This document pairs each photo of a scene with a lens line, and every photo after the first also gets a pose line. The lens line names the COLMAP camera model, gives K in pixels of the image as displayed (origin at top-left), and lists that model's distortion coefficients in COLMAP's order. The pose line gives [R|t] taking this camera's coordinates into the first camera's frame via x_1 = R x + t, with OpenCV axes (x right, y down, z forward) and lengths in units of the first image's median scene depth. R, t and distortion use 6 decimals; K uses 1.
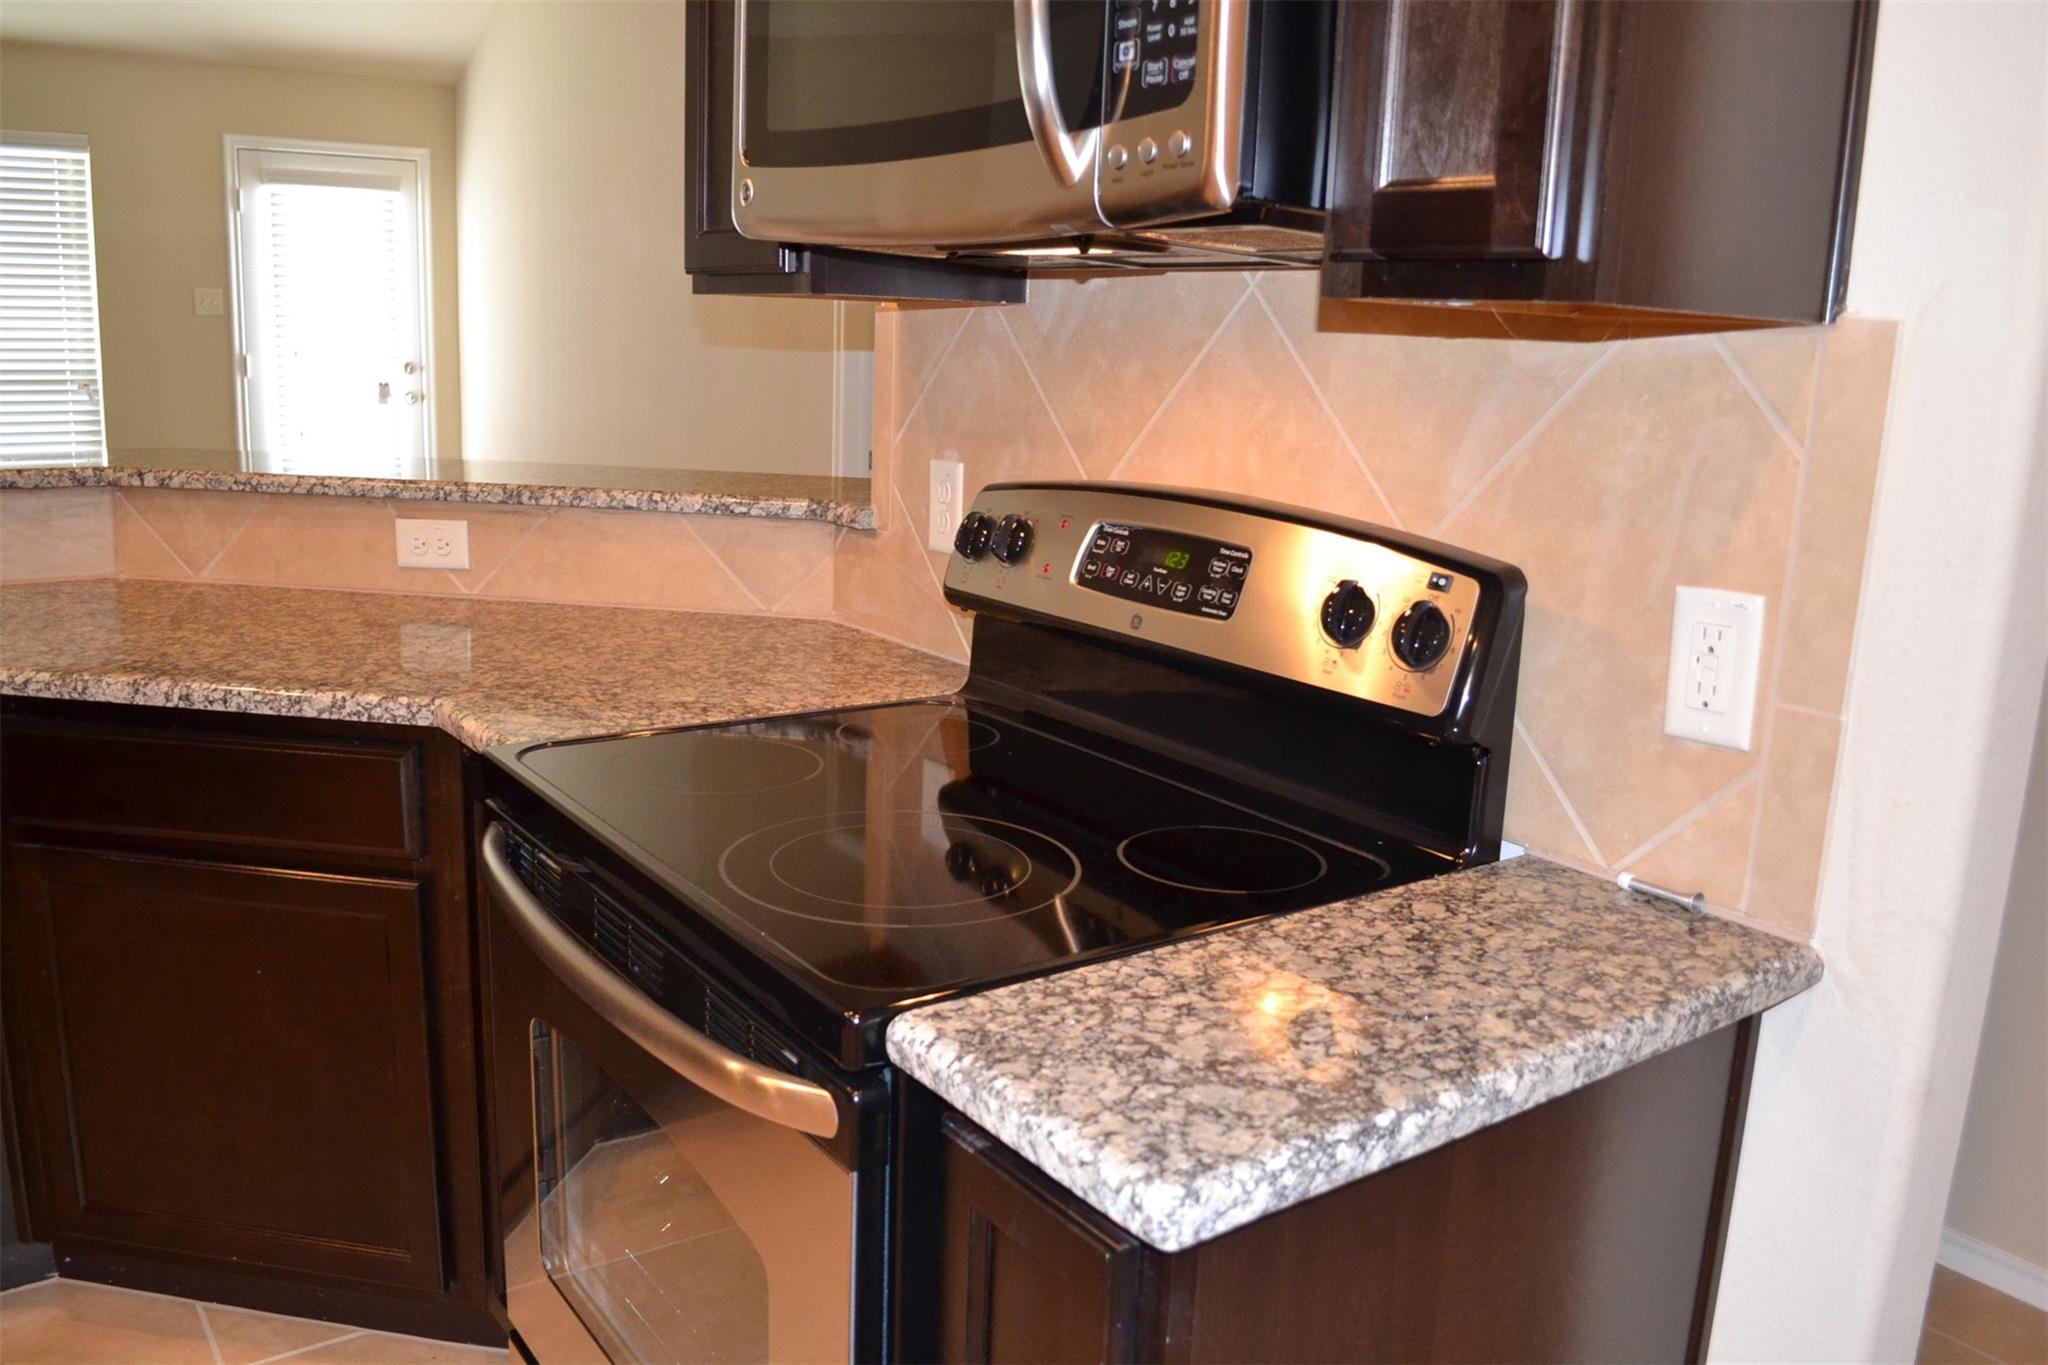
lens RADIAL K [[1629.8, 0, 1019.9], [0, 1629.8, 680.5], [0, 0, 1]] dist [-0.075044, -0.007563]
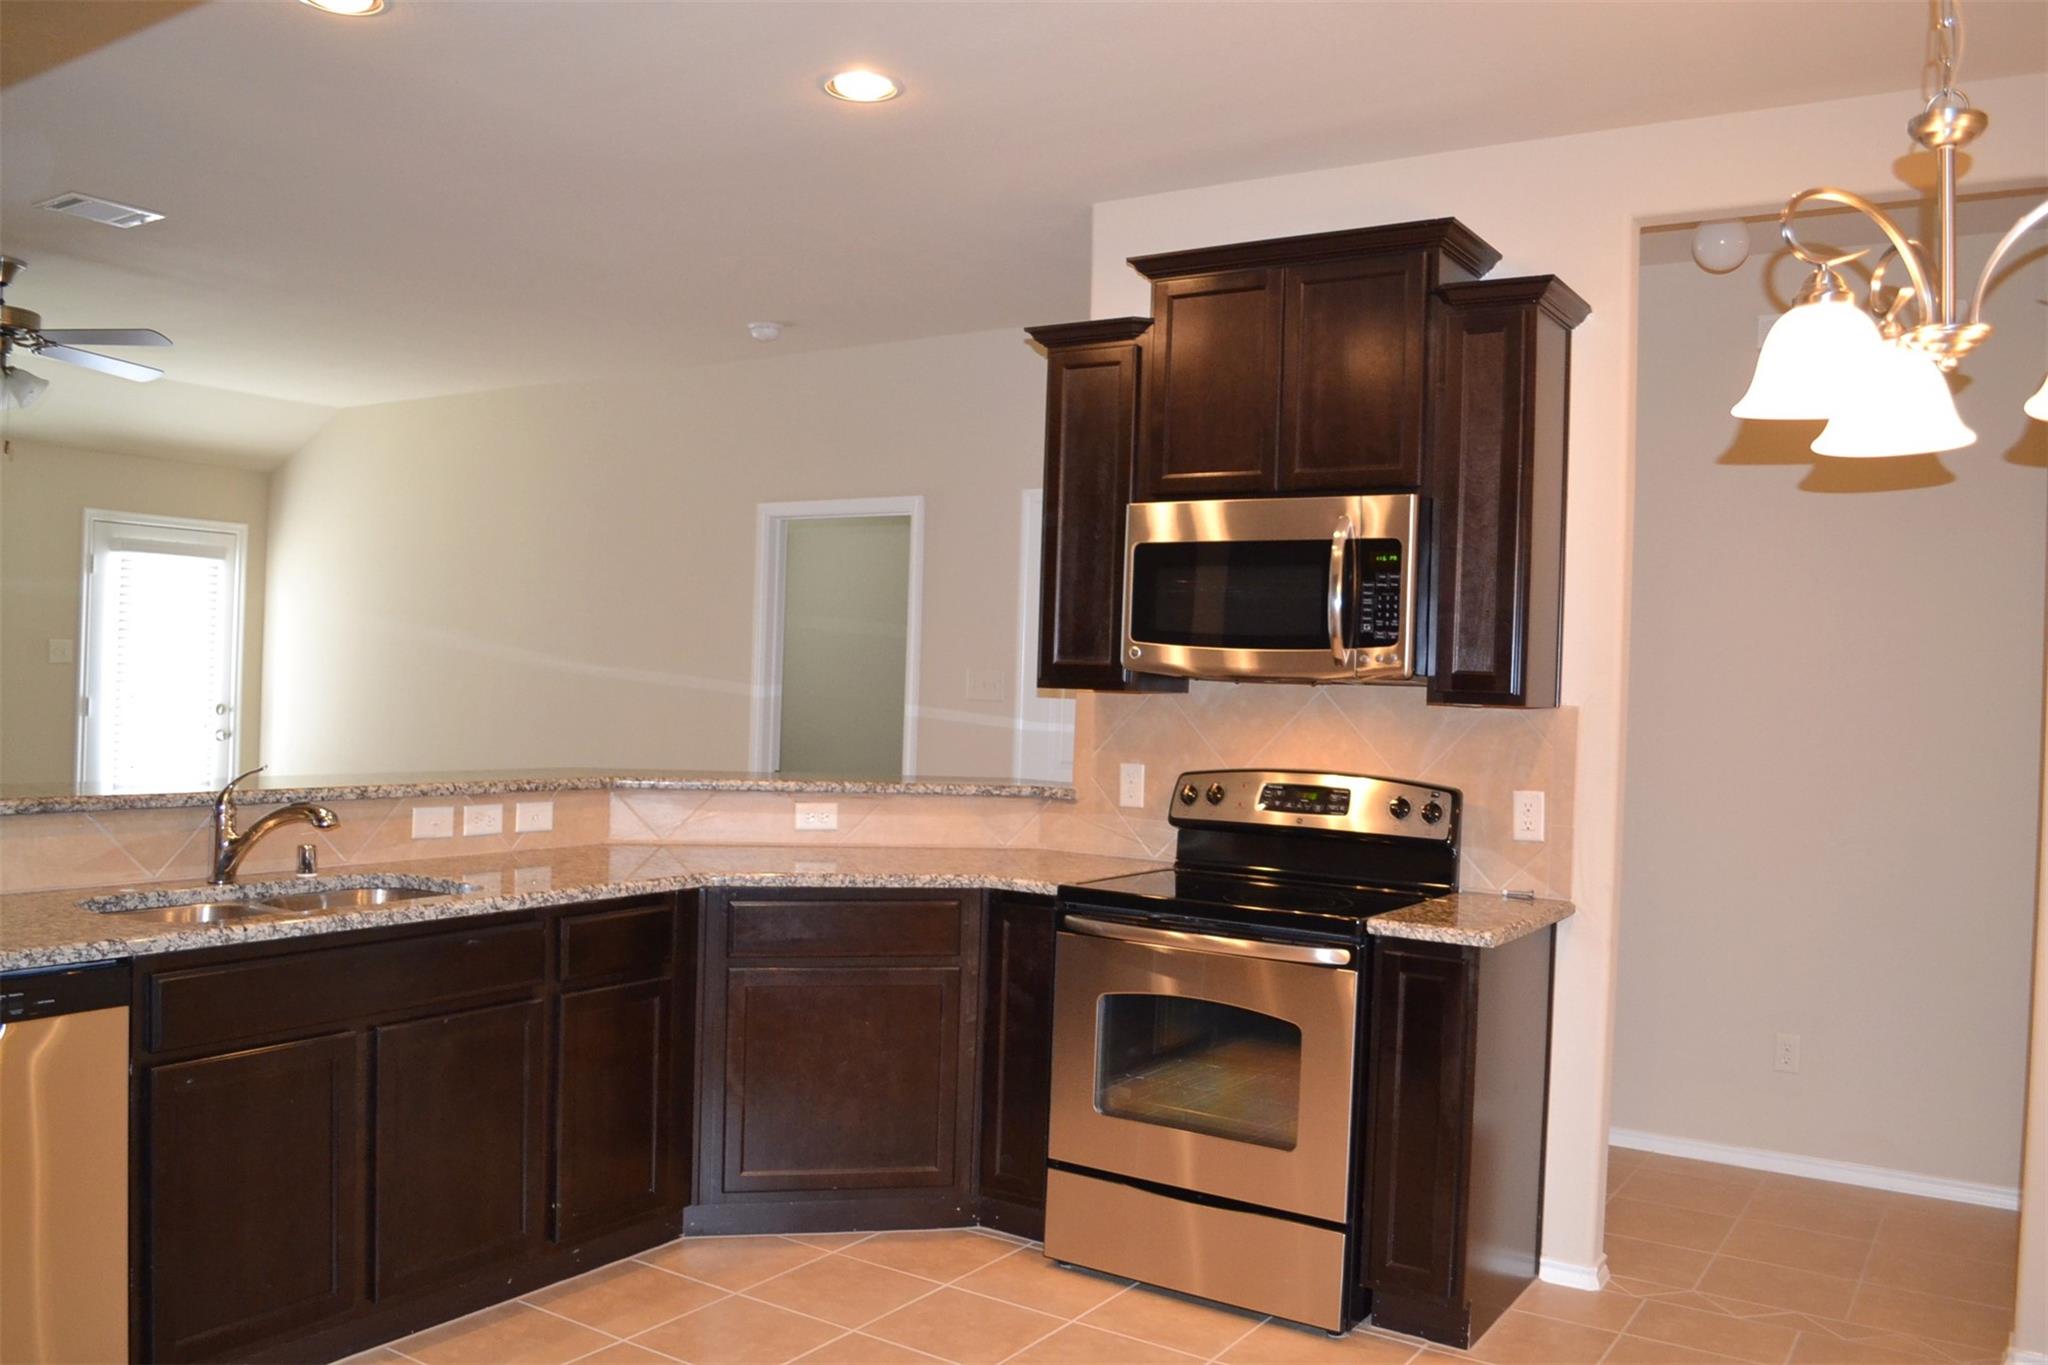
lens RADIAL K [[1629.8, 0, 1027.5], [0, 1629.8, 683.5], [0, 0, 1]] dist [-0.075044, -0.007563]
pose [[0.931260, -0.003171, 0.364343, -1.318441], [0.074497, 0.980495, -0.181880, 0.193908], [-0.356659, 0.196520, 0.913331, -1.276323]]
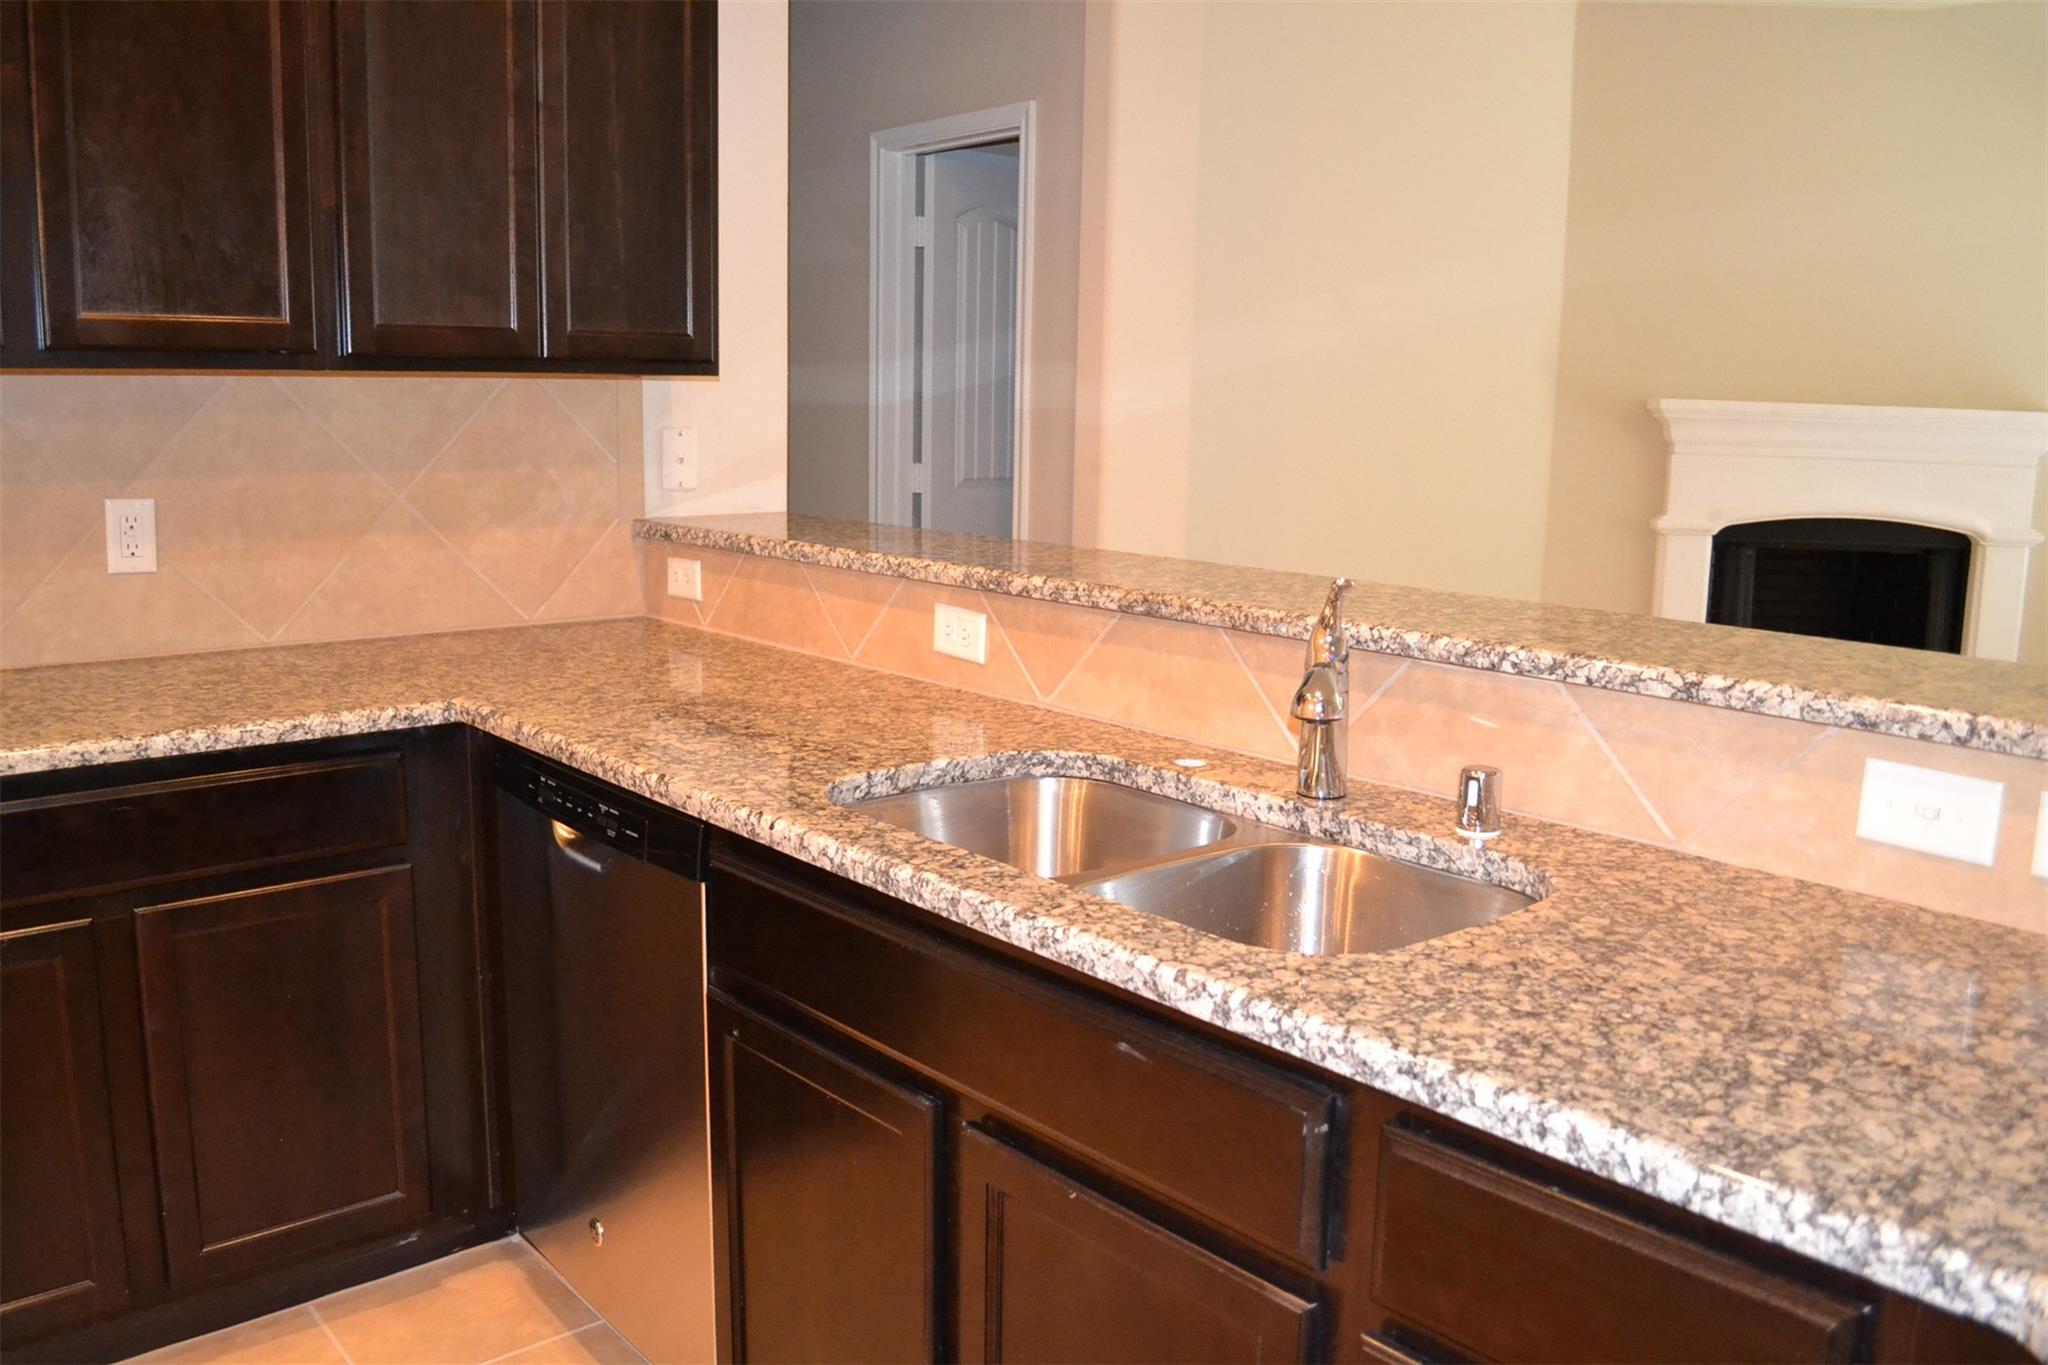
lens RADIAL K [[1629.8, 0, 1023.5], [0, 1629.8, 680.7], [0, 0, 1]] dist [-0.075044, -0.007563]
pose [[0.090935, 0.137650, -0.986298, 0.985484], [-0.225012, 0.967629, 0.114299, -0.780173], [0.970103, 0.211535, 0.118964, 4.077823]]
